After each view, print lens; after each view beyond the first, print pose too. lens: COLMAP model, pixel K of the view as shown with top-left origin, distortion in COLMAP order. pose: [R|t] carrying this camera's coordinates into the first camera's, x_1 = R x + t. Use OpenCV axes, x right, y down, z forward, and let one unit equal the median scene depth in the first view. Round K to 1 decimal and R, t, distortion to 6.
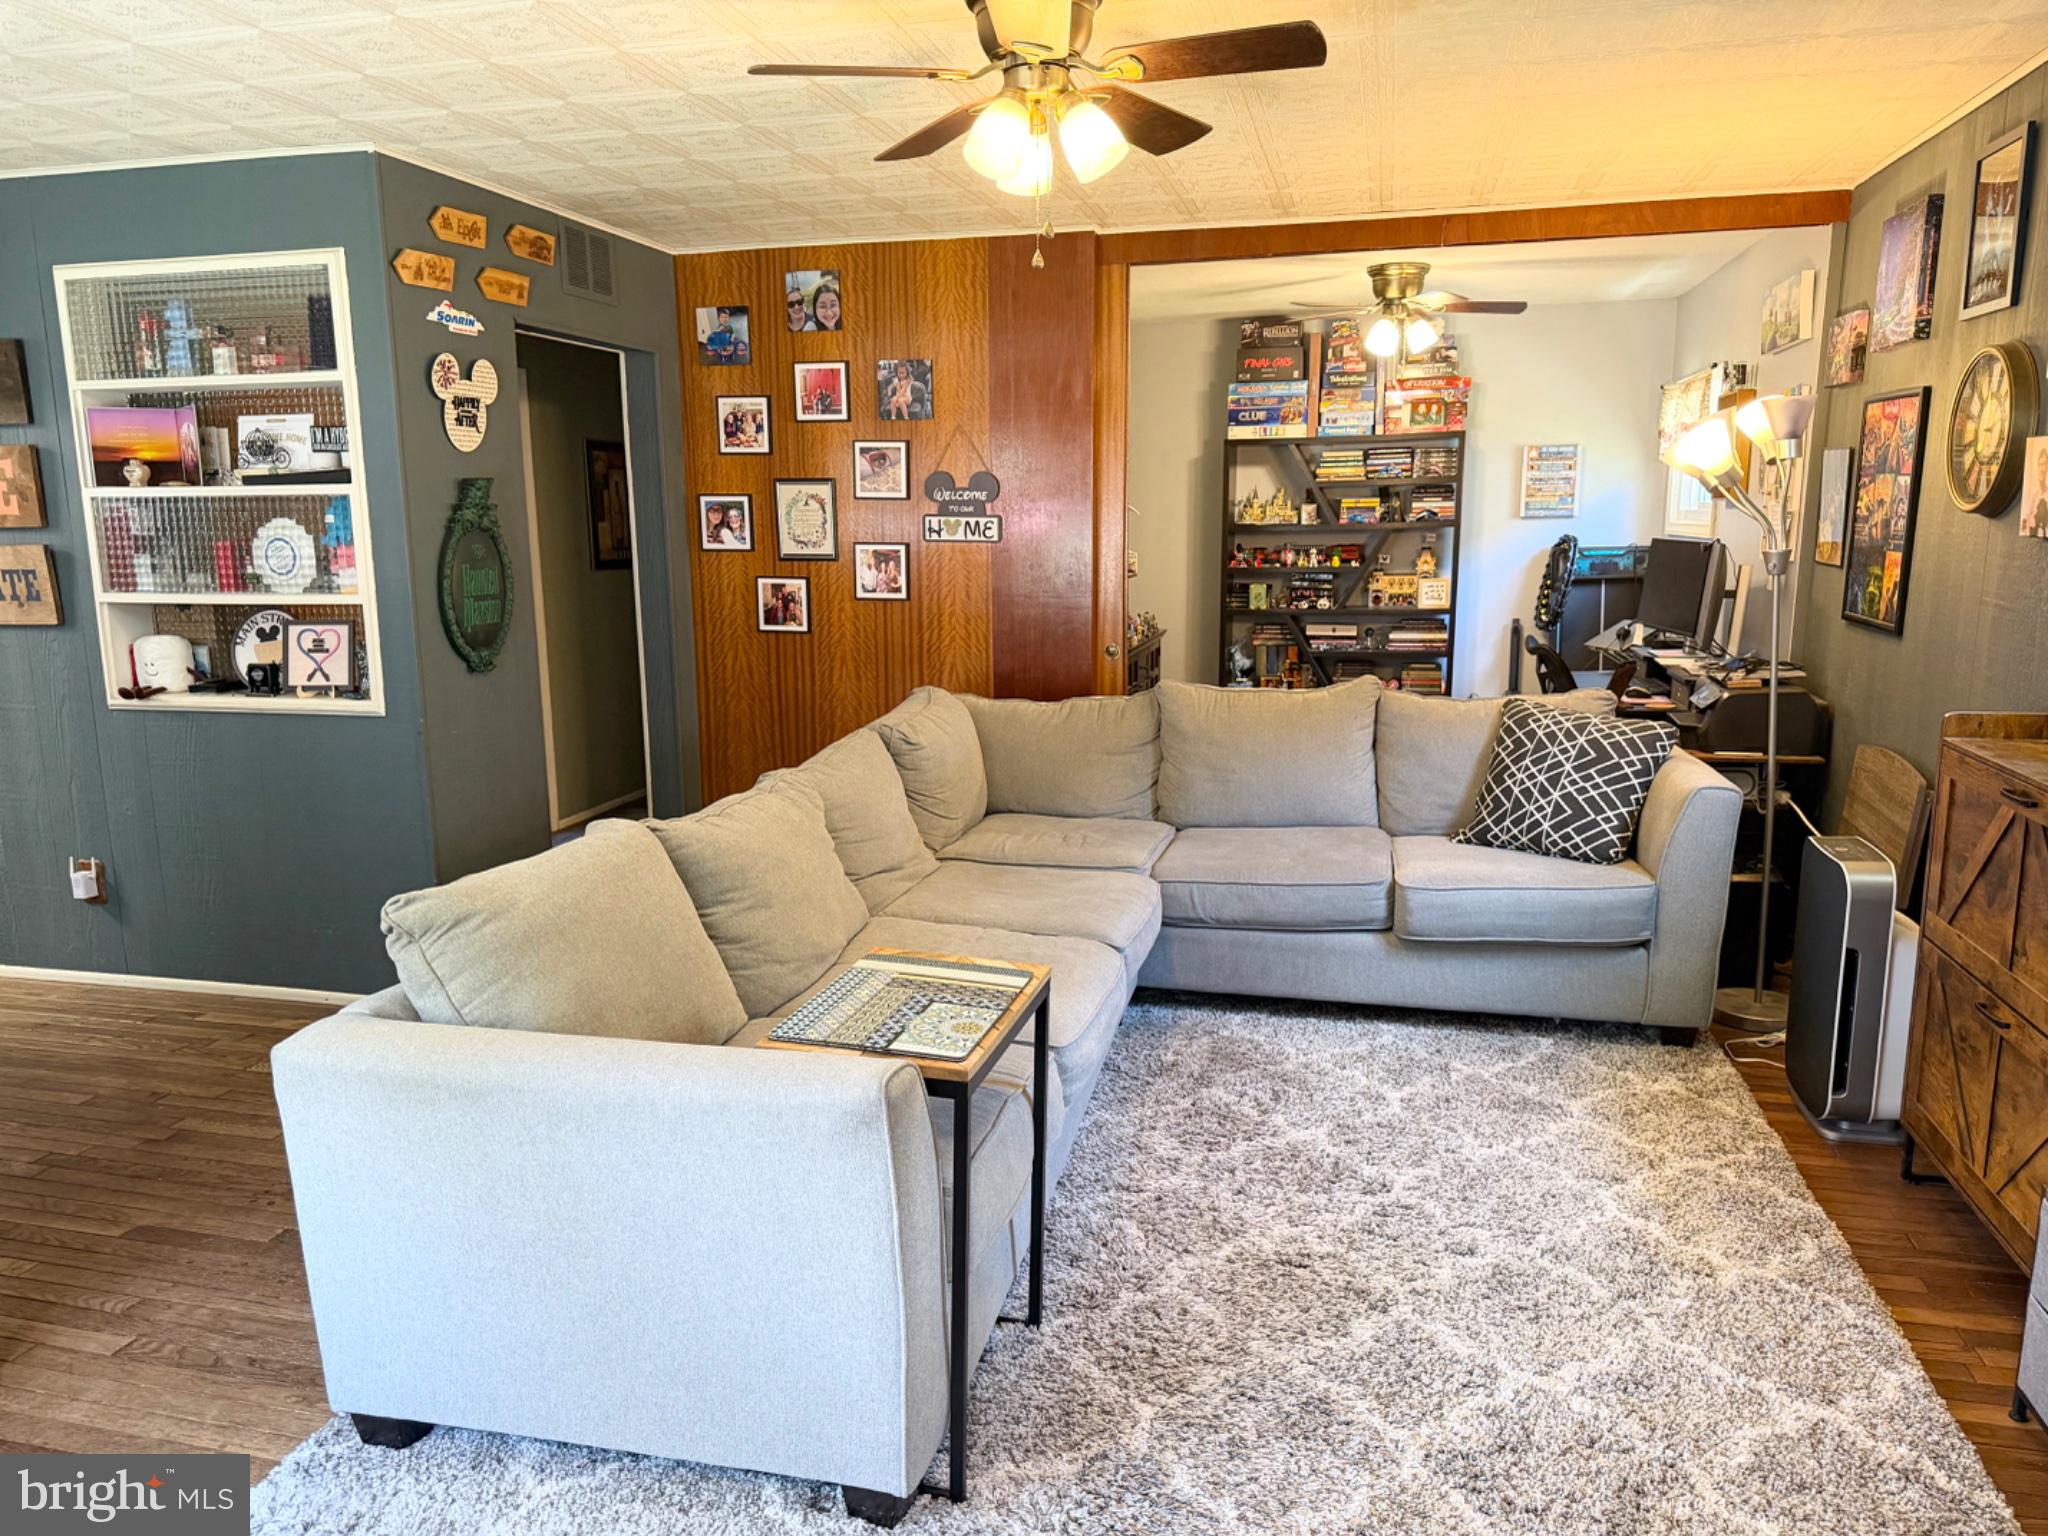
lens RADIAL K [[1451.3, 0, 1014.2], [0, 1451.3, 769.9], [0, 0, 1]] dist [0.067106, -0.078167]
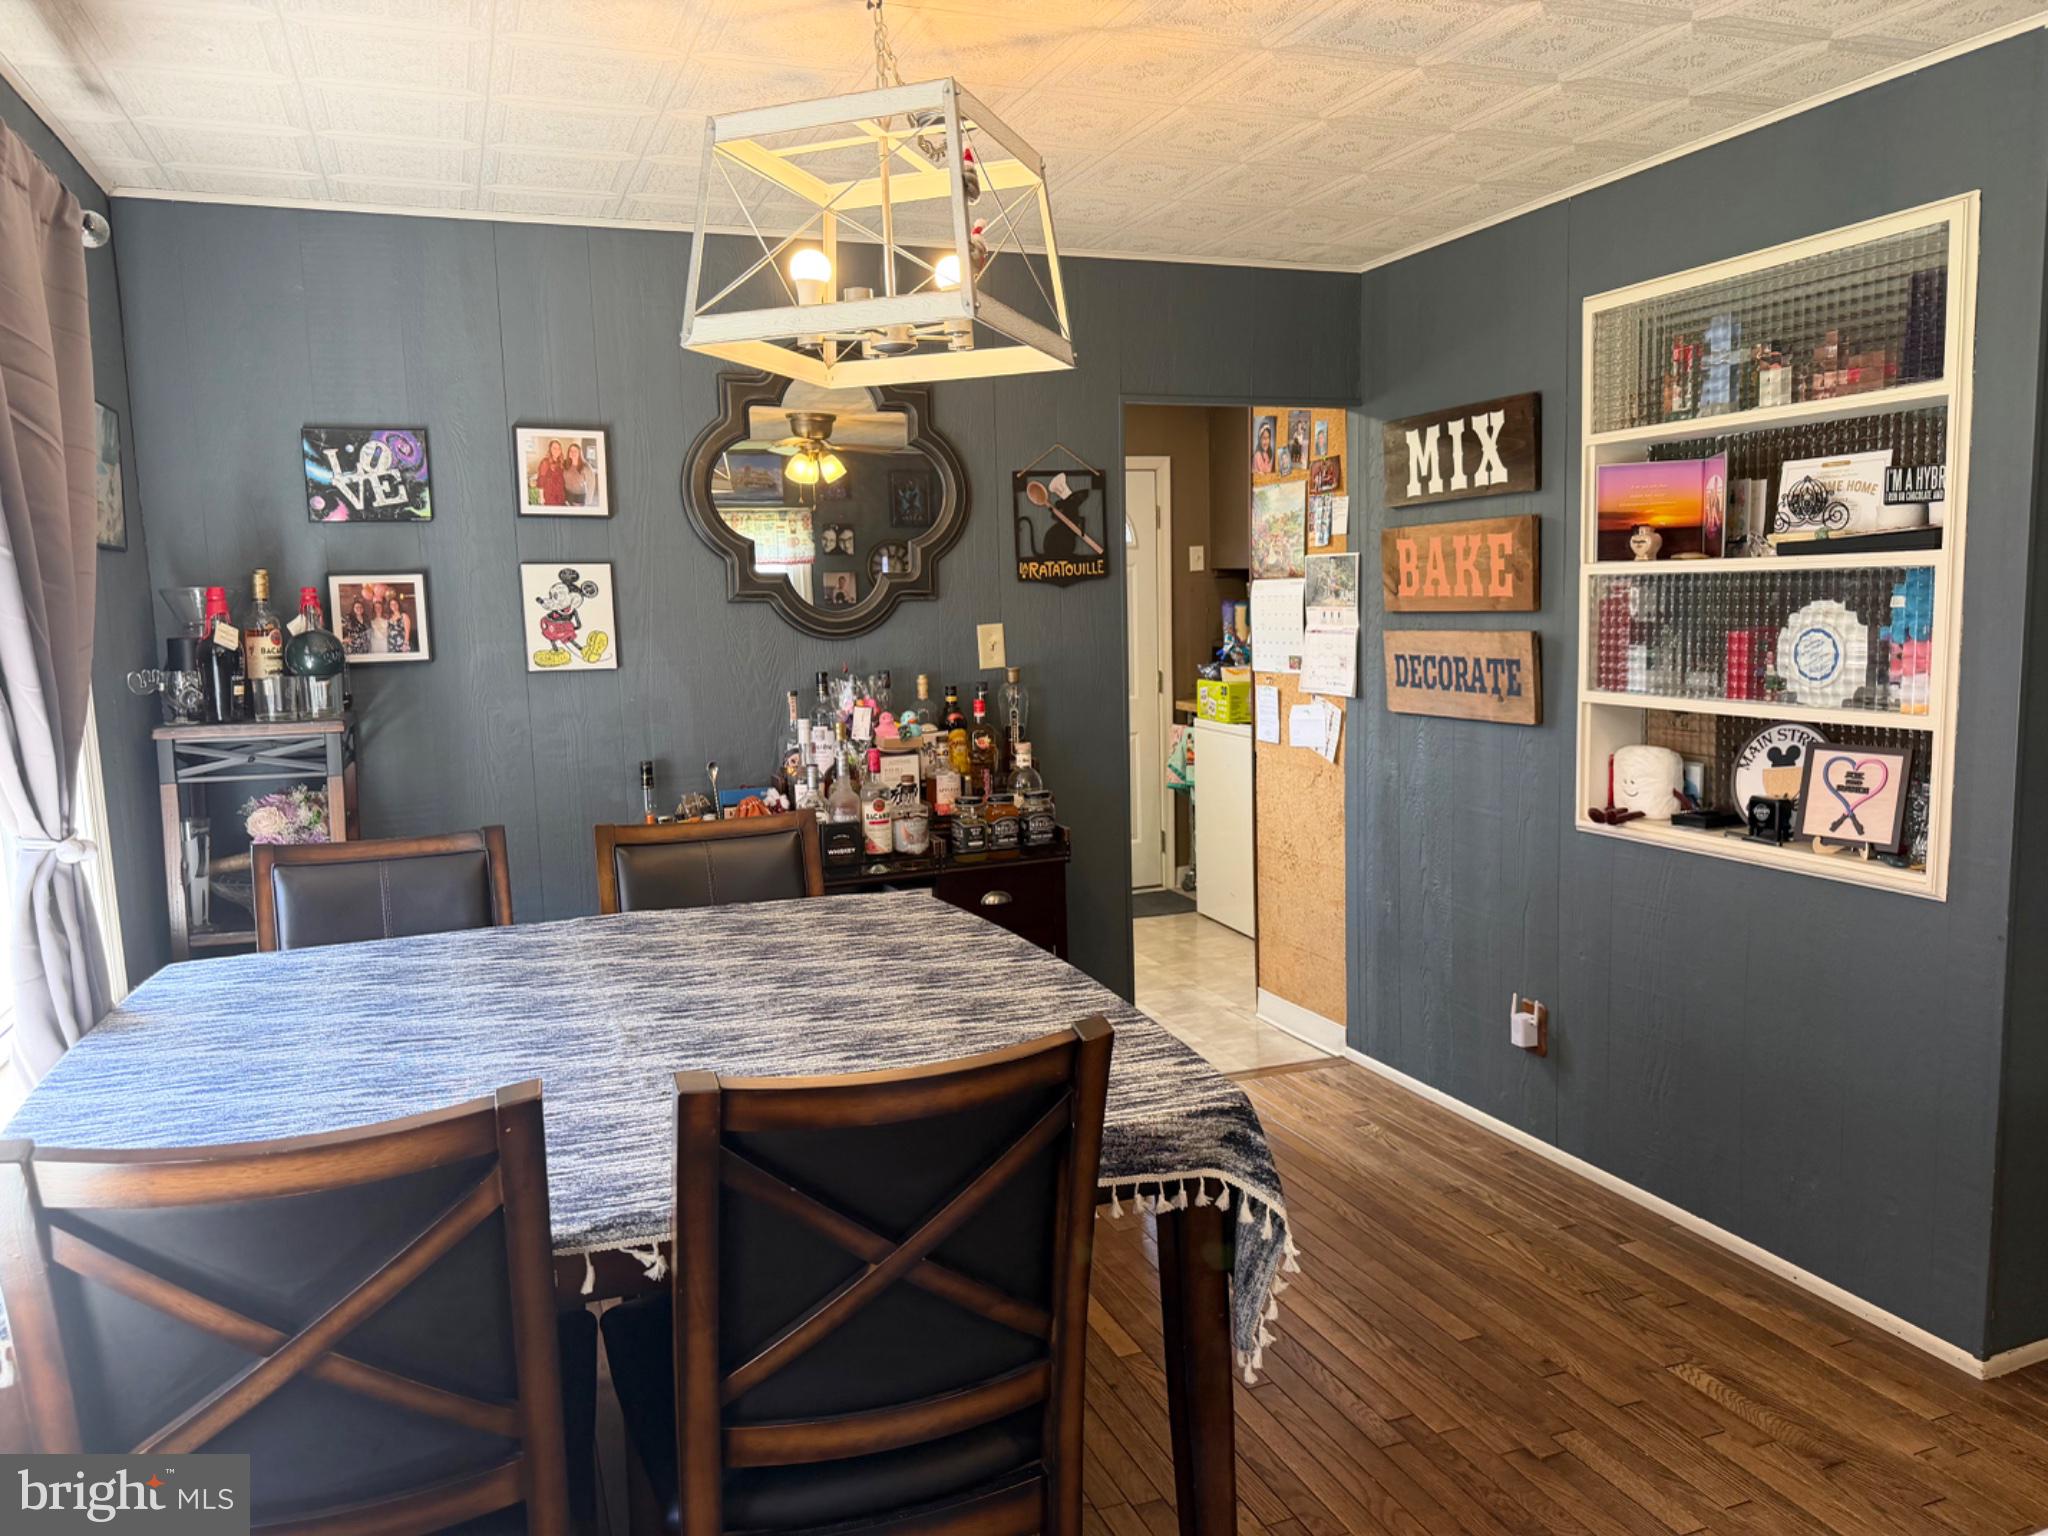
lens RADIAL K [[1451.3, 0, 991.3], [0, 1451.3, 765.3], [0, 0, 1]] dist [0.067106, -0.078167]
pose [[0.562554, 0.092176, -0.821606, -0.137260], [-0.120384, 0.992307, 0.028900, -0.065540], [0.817949, 0.082650, 0.569322, 0.279296]]
